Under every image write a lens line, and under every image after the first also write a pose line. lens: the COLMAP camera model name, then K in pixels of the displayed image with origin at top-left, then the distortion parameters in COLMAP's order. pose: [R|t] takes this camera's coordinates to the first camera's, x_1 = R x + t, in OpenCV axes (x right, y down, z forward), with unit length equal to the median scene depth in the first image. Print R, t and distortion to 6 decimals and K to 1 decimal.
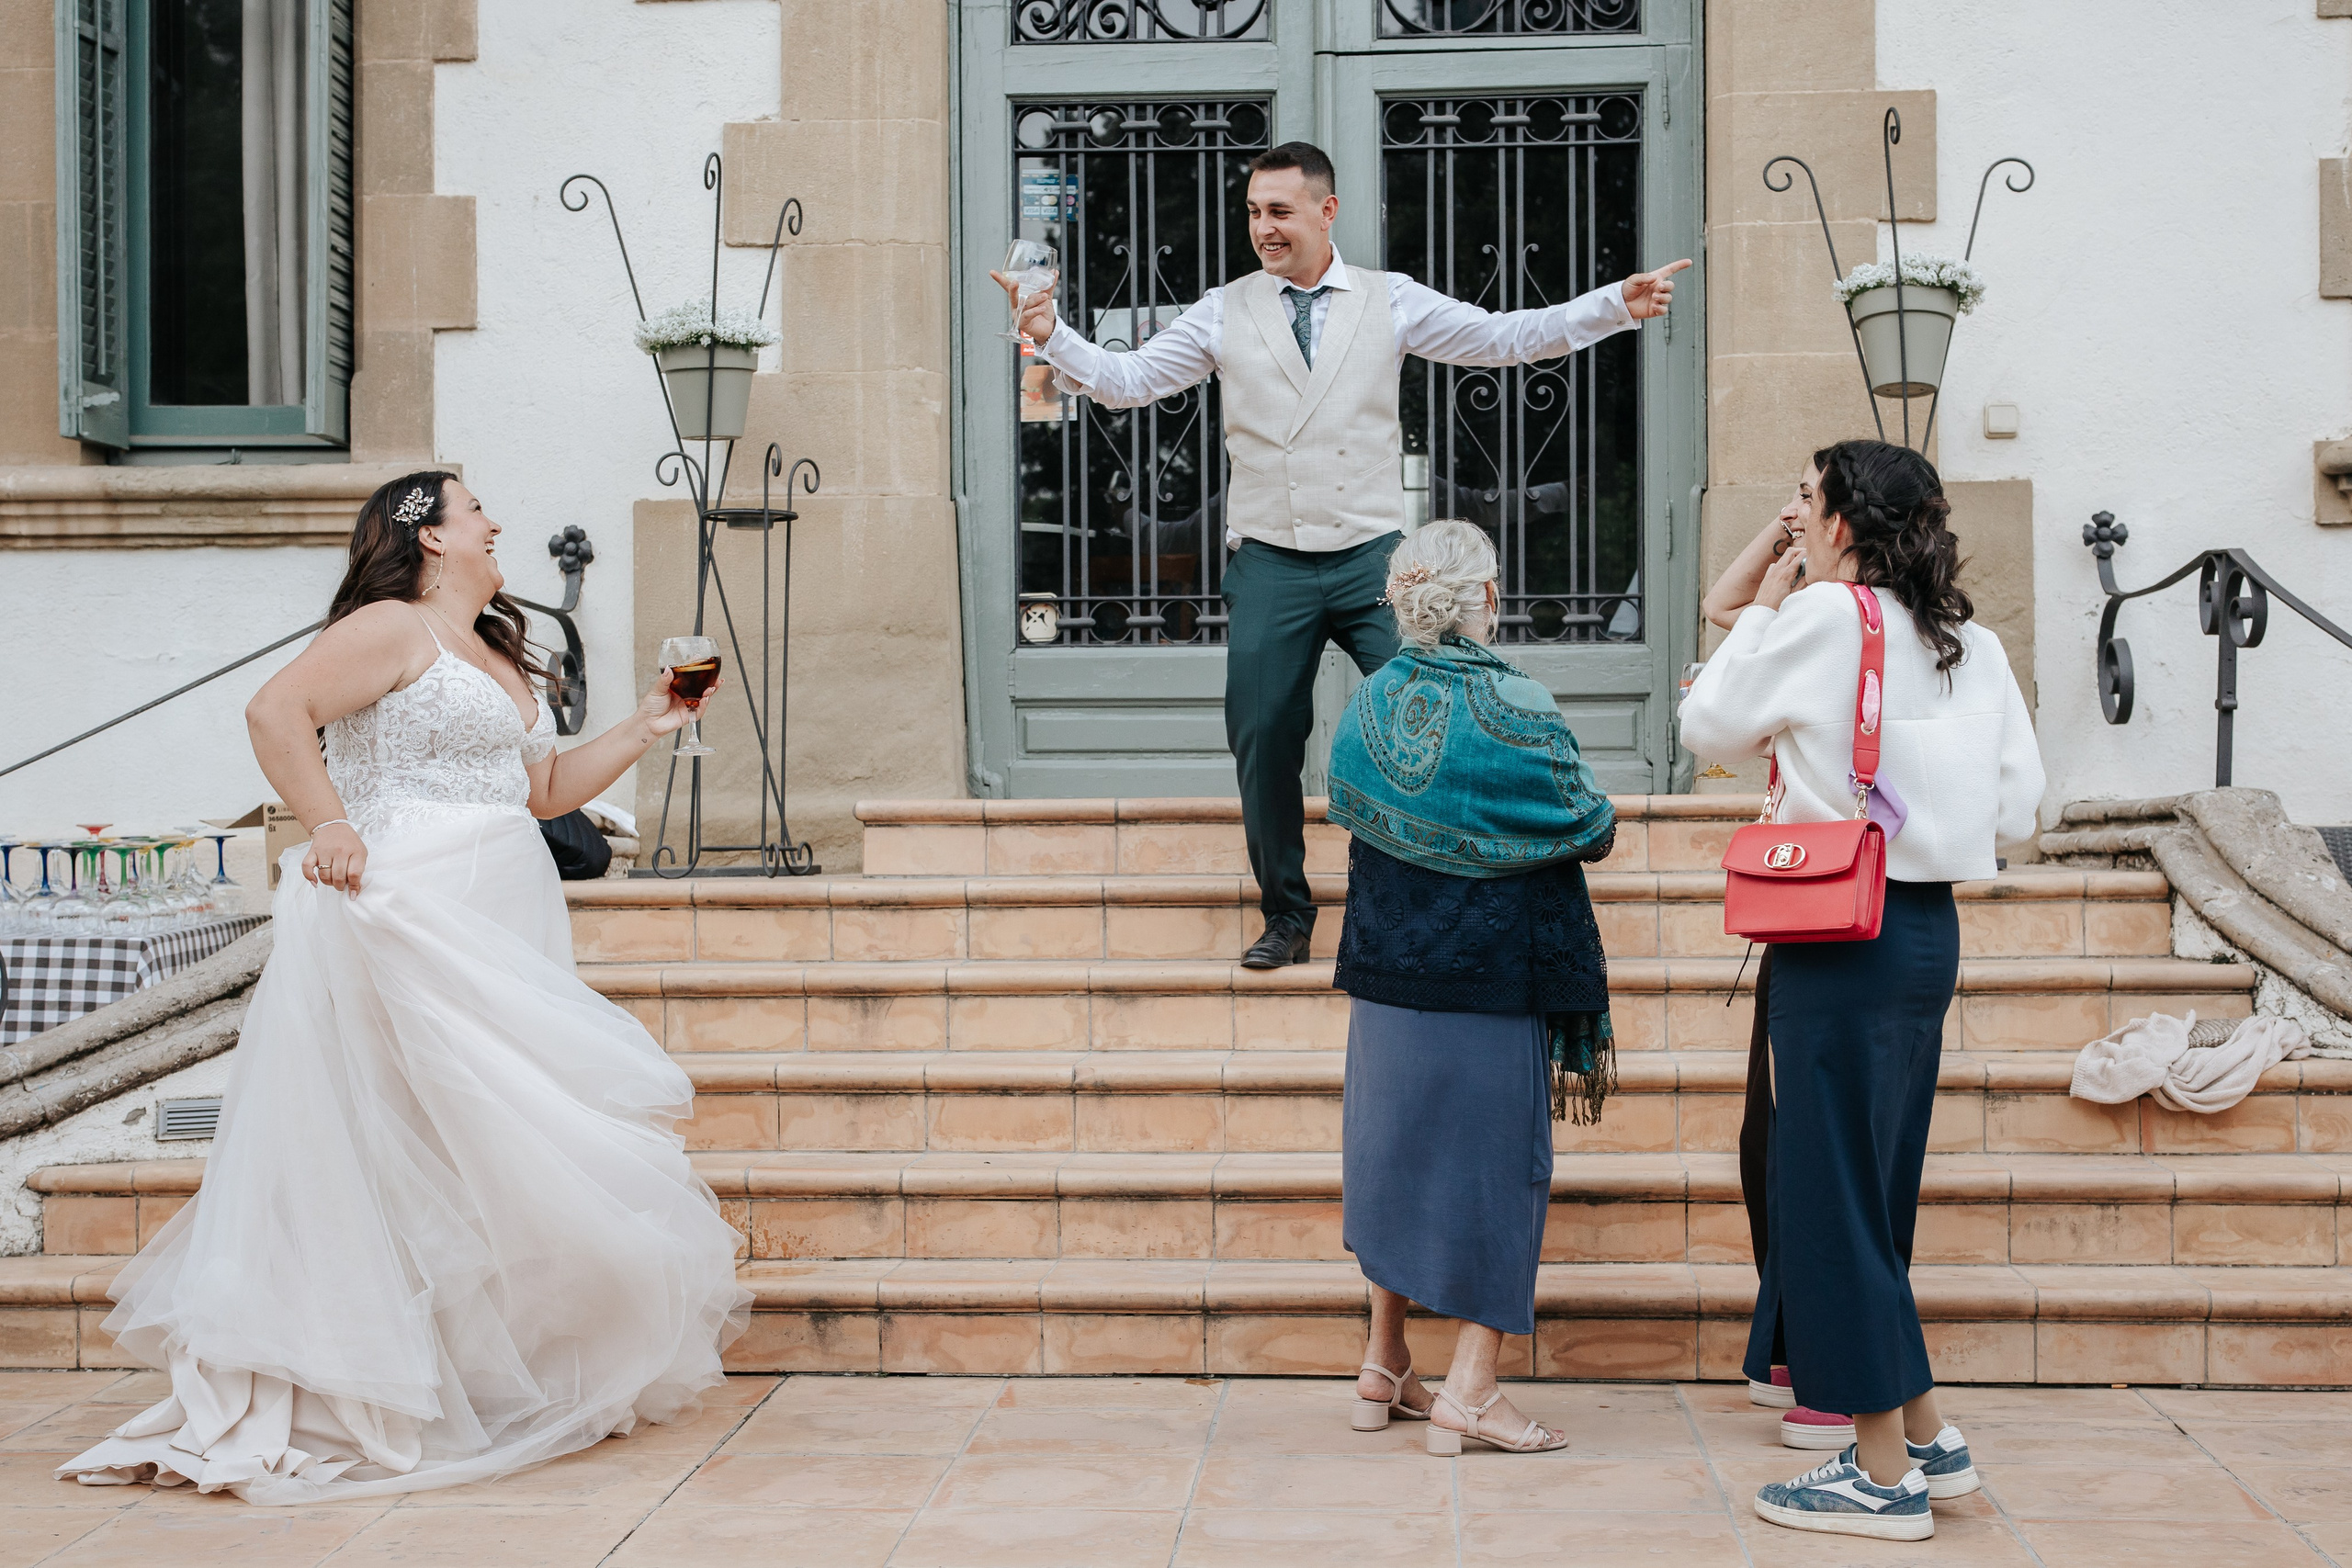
lens RADIAL K [[3688.5, 0, 1209.5], [0, 3688.5, 786.1], [0, 0, 1]] dist [0.066452, -0.189383]
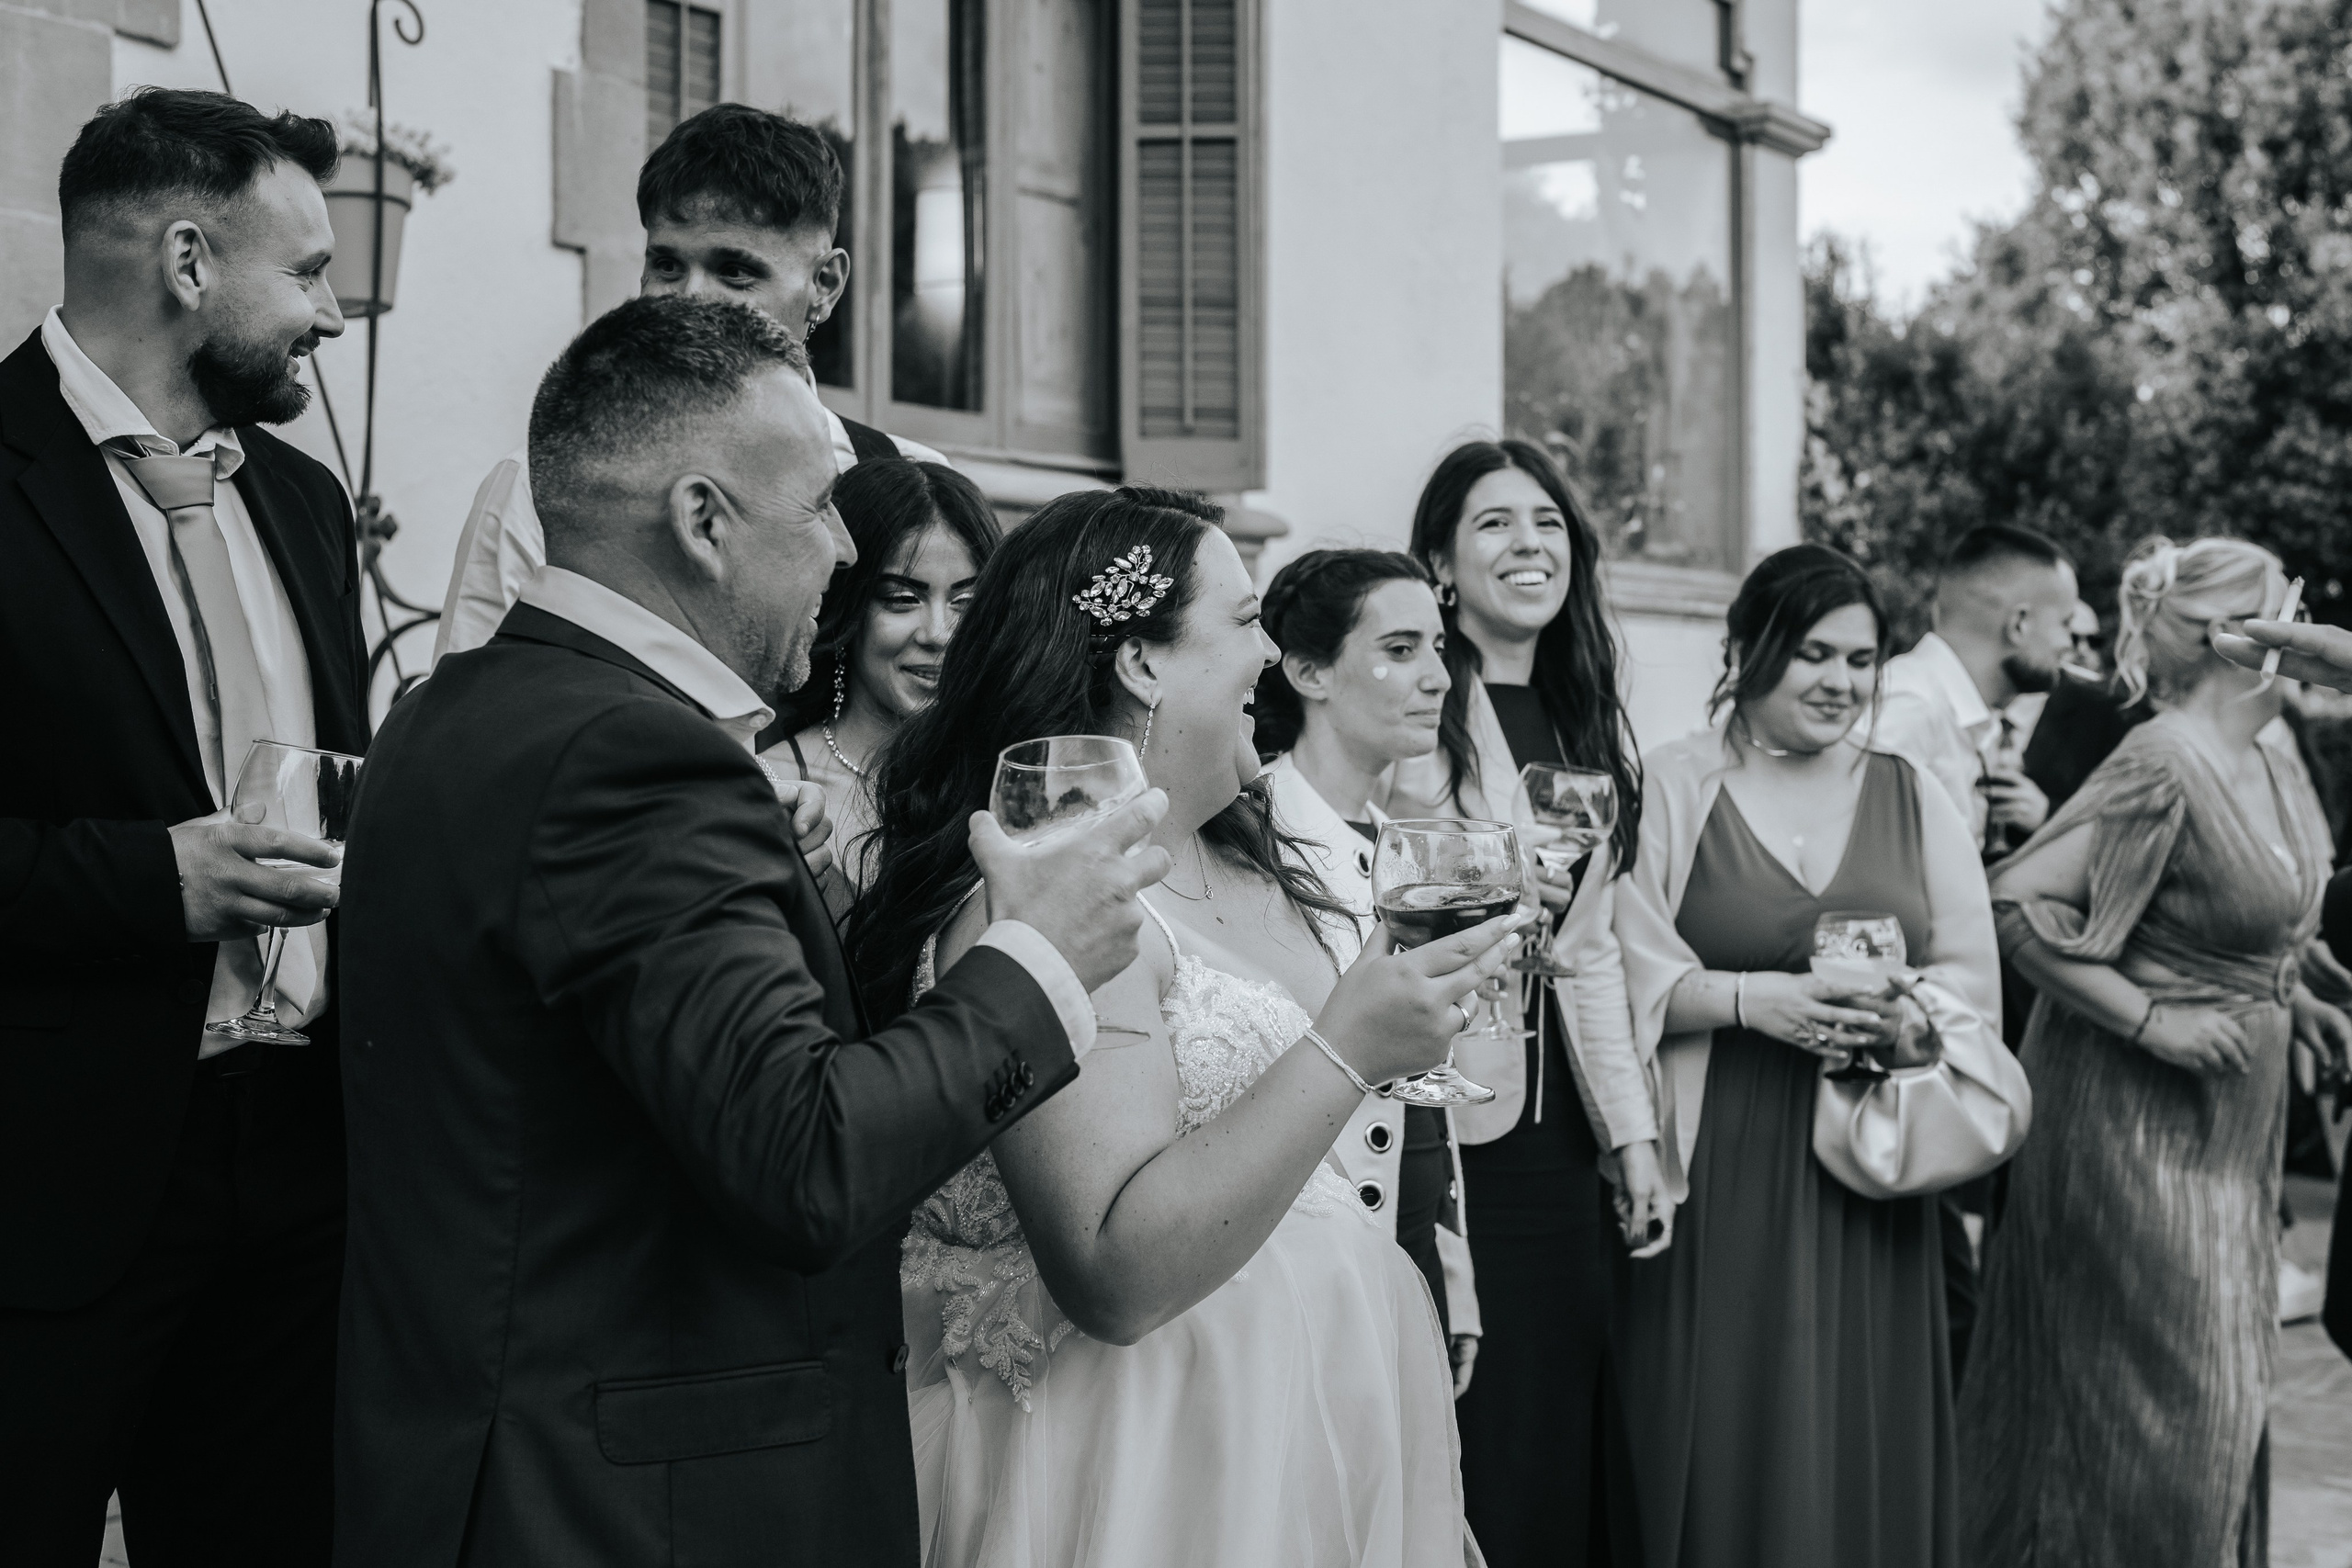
lens RADIAL K [[3254.6, 0, 1176.0], [0, 3254.6, 784.0], [0, 0, 1]] dist [0.078311, -0.164378]
pose [[0.453218, -0.010733, 0.891335, -0.280785], [-0.032849, 0.999047, 0.028732, -0.042657], [-0.890794, -0.042301, 0.452434, 0.590502]]
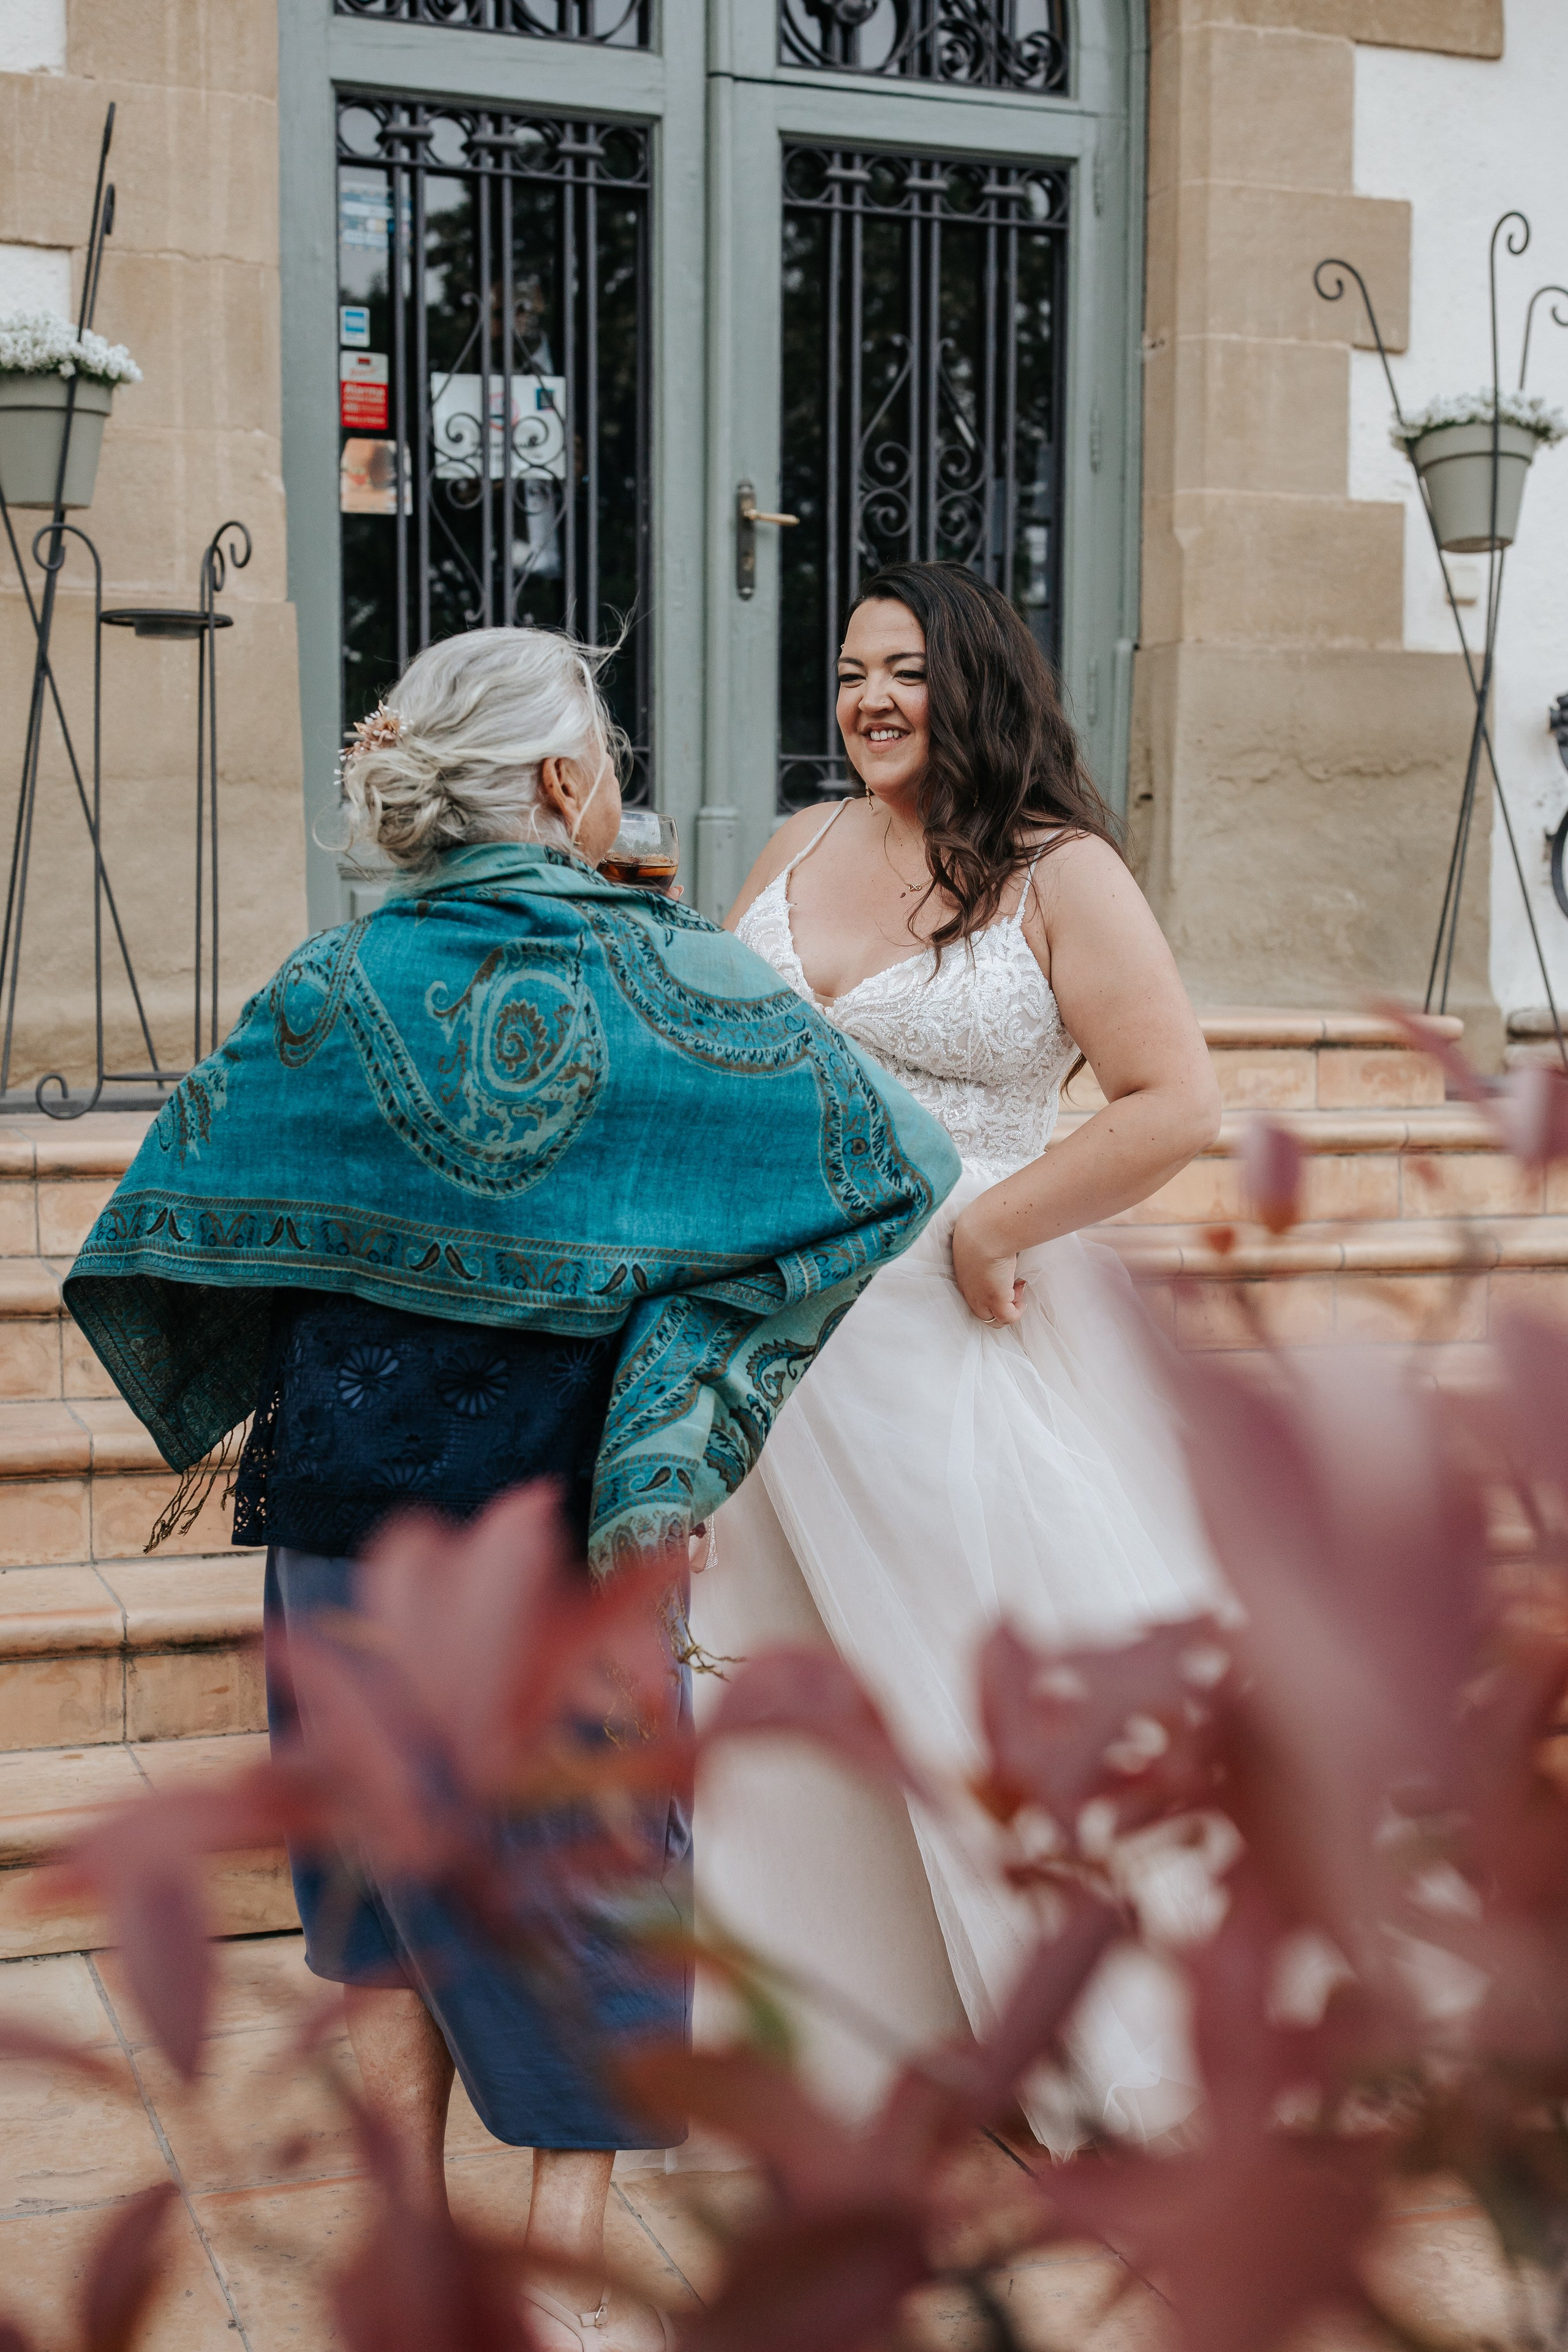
lens RADIAL K [[3254.9, 0, 822.6], [0, 3254.9, 1165.6], [0, 0, 1]] dist [0.078311, -0.164378]
pose [[0.908238, -0.016217, 0.418139, -0.279437], [-0.020278, 0.996369, 0.082690, -0.021995], [-0.417962, -0.083581, 0.904611, 0.354349]]
